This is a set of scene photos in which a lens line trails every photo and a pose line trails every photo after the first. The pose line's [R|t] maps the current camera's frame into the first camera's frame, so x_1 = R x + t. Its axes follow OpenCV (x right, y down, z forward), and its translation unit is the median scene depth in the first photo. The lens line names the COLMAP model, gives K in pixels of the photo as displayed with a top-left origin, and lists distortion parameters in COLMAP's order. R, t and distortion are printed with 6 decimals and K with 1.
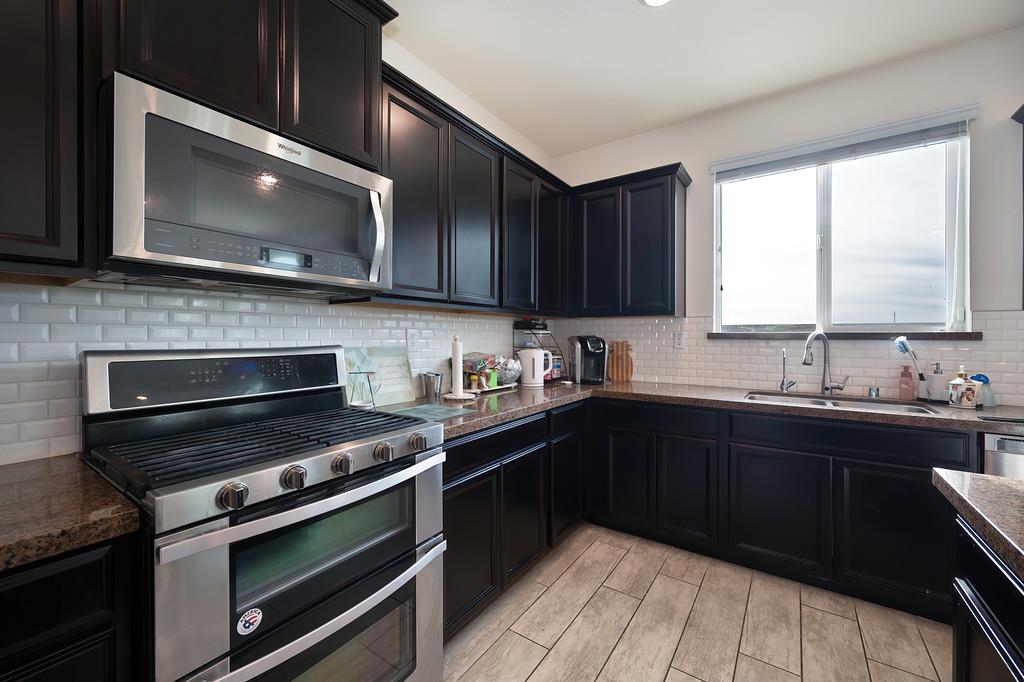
lens RADIAL K [[407.0, 0, 515.6], [0, 407.0, 334.5], [0, 0, 1]] dist [0.000649, 0.000184]
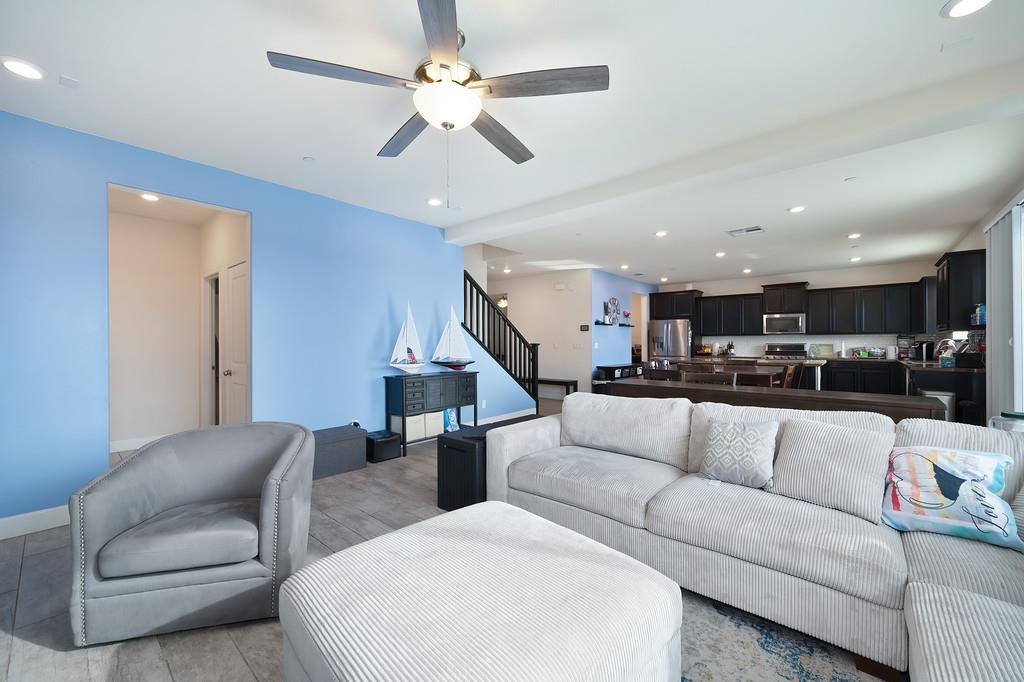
lens RADIAL K [[402.6, 0, 513.7], [0, 402.6, 342.6], [0, 0, 1]] dist [0.001338, -0.000319]
pose [[-0.115083, -0.002384, -0.993353, 4.195925], [0.005320, 0.999981, -0.003016, 0.010678], [0.993342, -0.005631, -0.115069, -1.728170]]
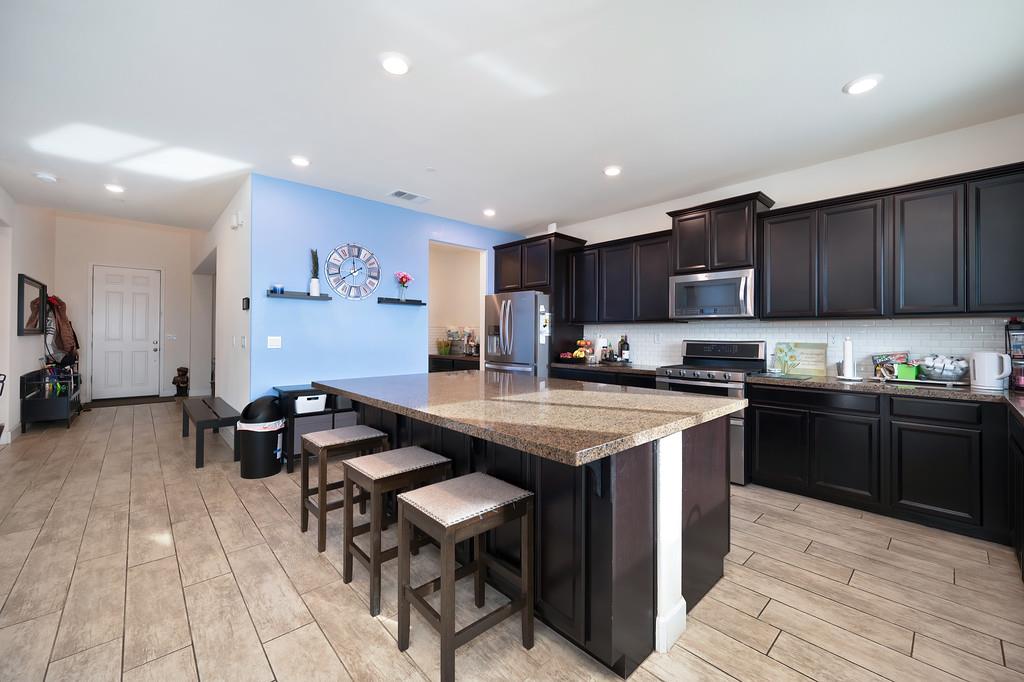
lens RADIAL K [[407.0, 0, 515.6], [0, 407.0, 334.5], [0, 0, 1]] dist [0.000649, 0.000184]
pose [[-0.219563, -0.002024, -0.975596, 1.661609], [-0.001431, 0.999997, -0.001753, -0.001701], [0.975597, 0.001011, -0.219566, 0.151406]]
